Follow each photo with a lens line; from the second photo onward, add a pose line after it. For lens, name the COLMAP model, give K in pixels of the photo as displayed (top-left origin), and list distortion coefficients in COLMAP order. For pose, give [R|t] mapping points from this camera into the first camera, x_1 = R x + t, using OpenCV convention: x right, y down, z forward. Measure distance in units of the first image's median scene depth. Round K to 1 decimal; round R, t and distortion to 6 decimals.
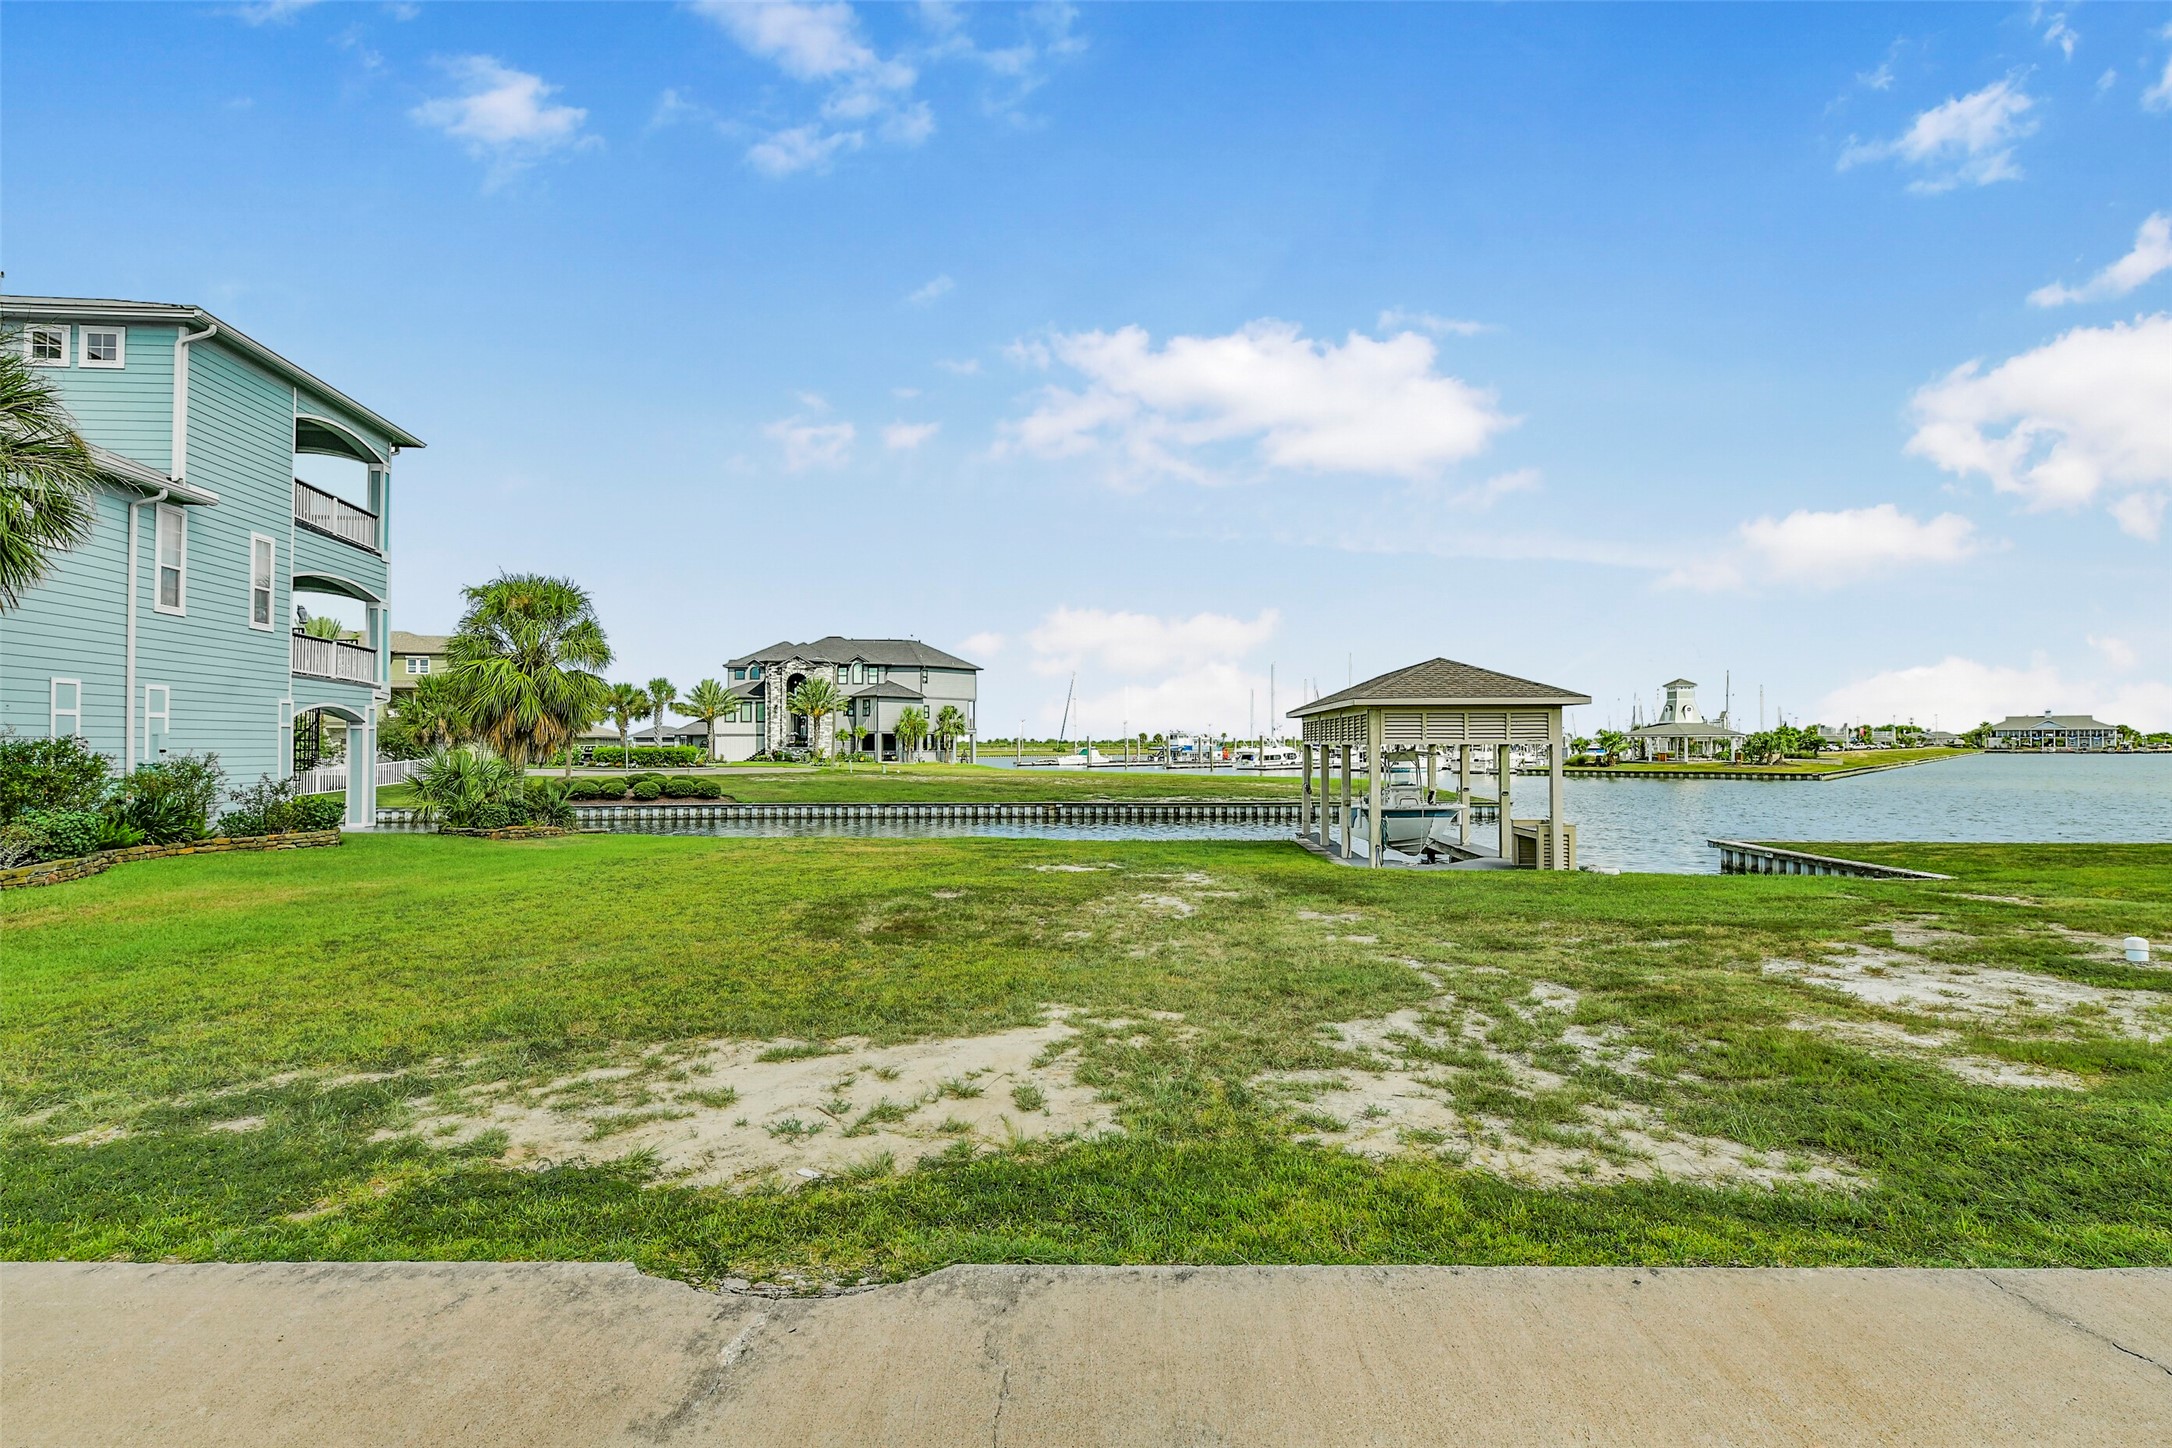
lens RADIAL K [[1053.9, 0, 1086.0], [0, 1053.9, 724.0], [0, 0, 1]] dist [0.000741, -0.000020]
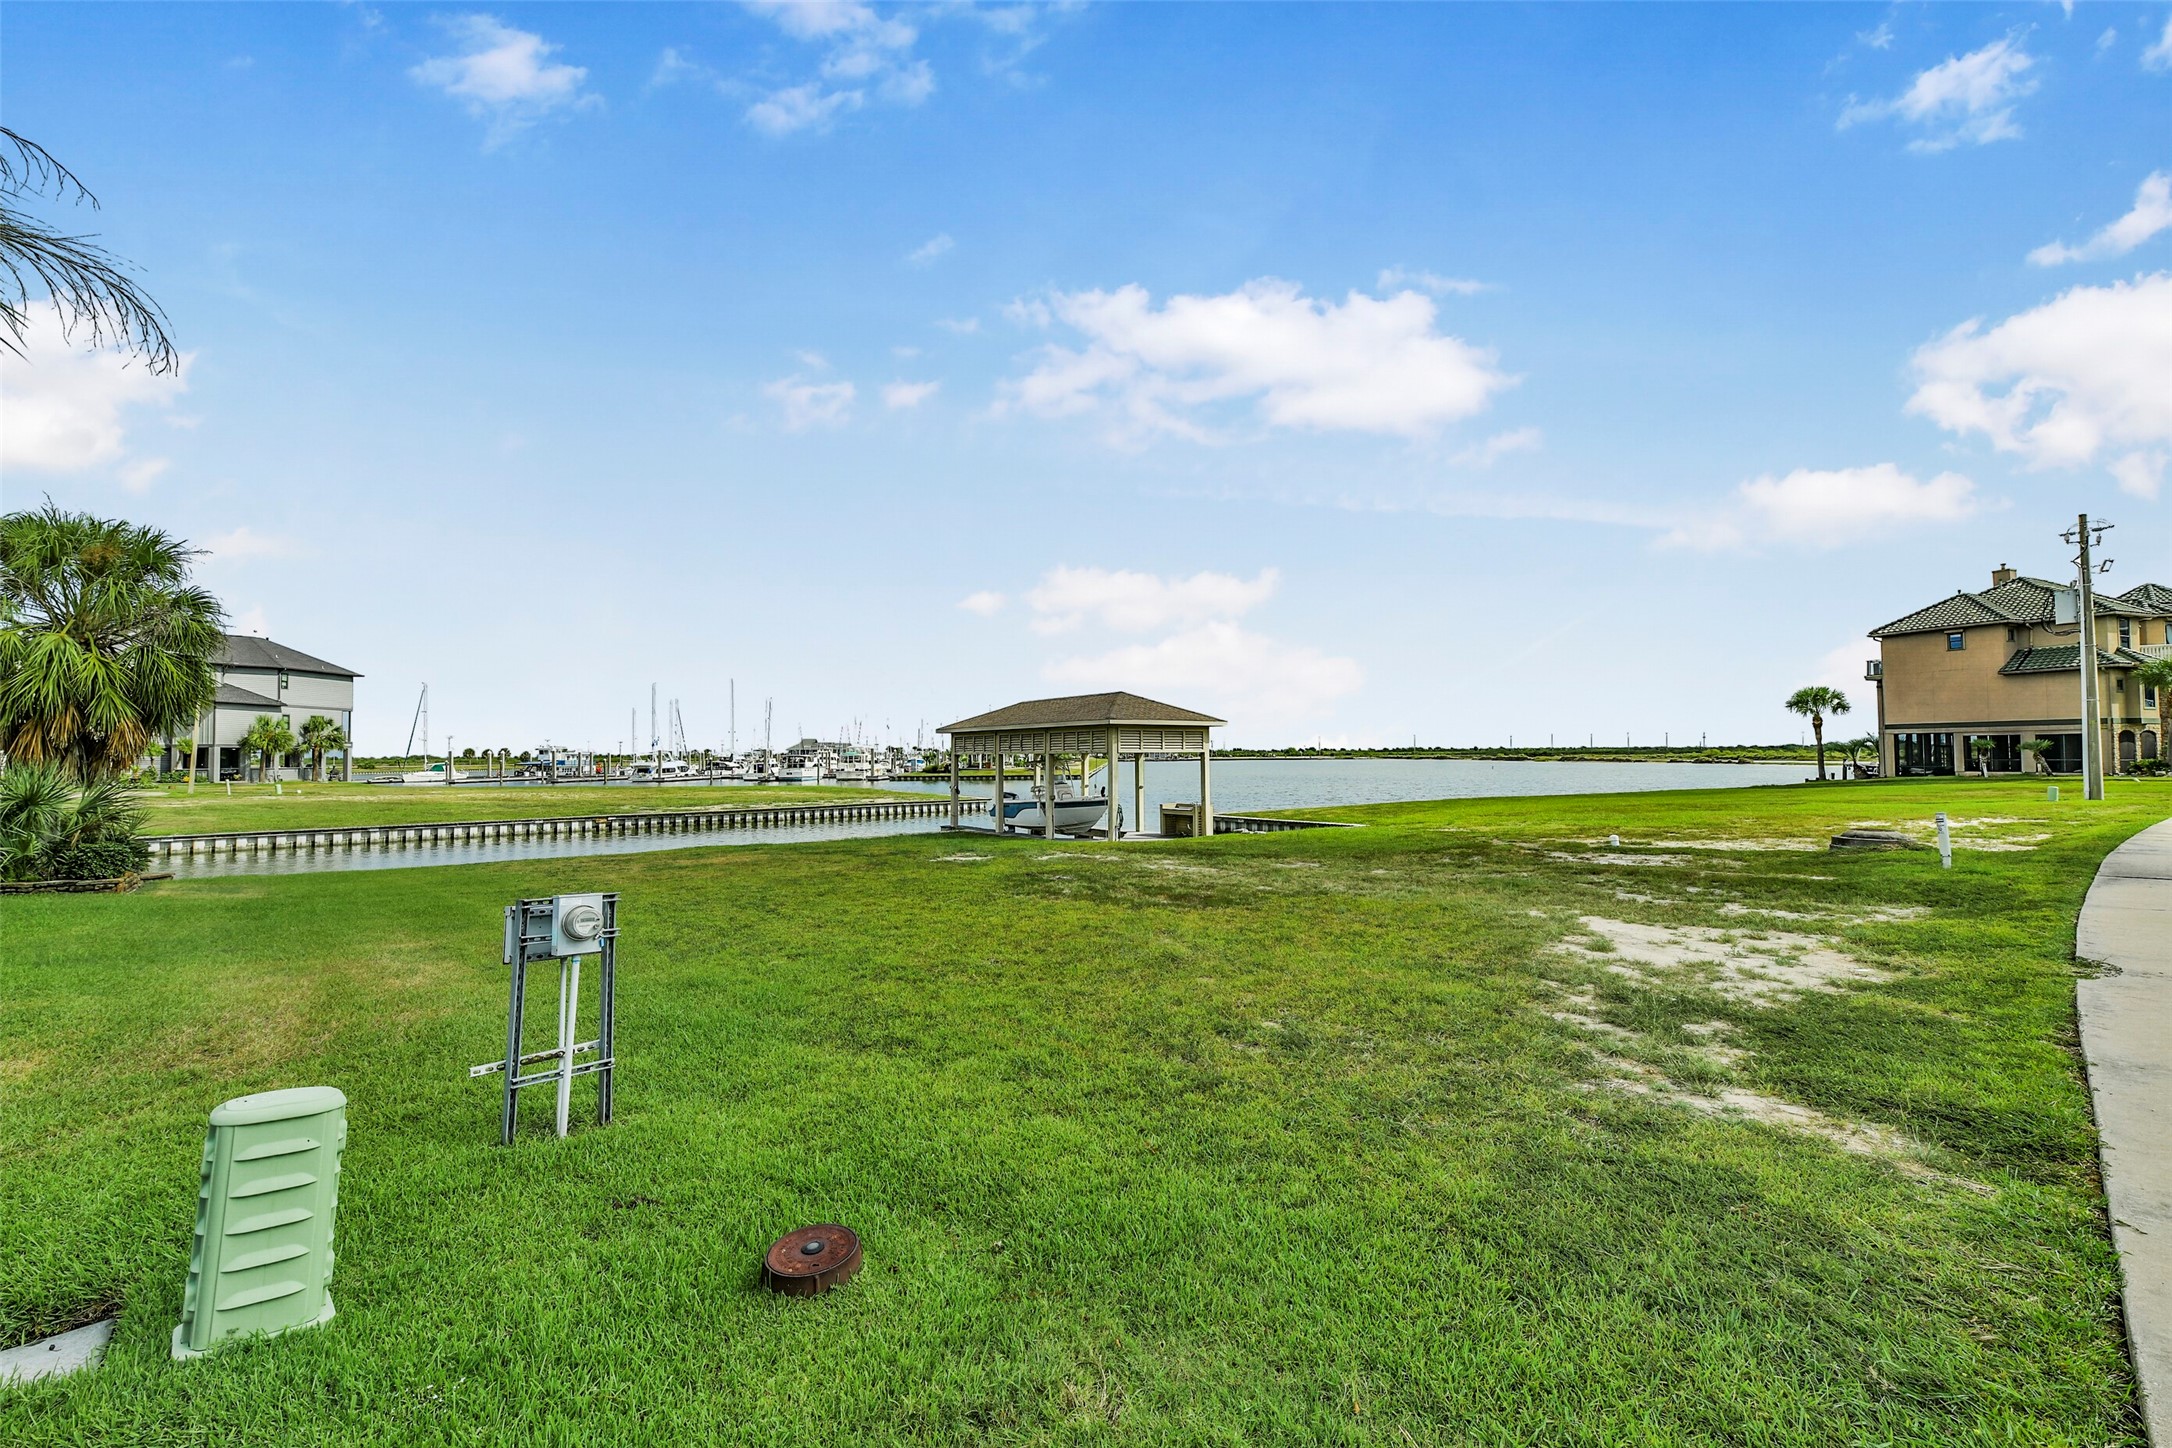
lens RADIAL K [[876.9, 0, 1086.0], [0, 876.9, 724.0], [0, 0, 1]] dist [0.000942, 0.000033]
pose [[0.752868, 0.019180, 0.657893, -0.136840], [-0.005945, 0.999733, -0.022343, 0.001958], [-0.658145, 0.012911, 0.752780, 0.041903]]
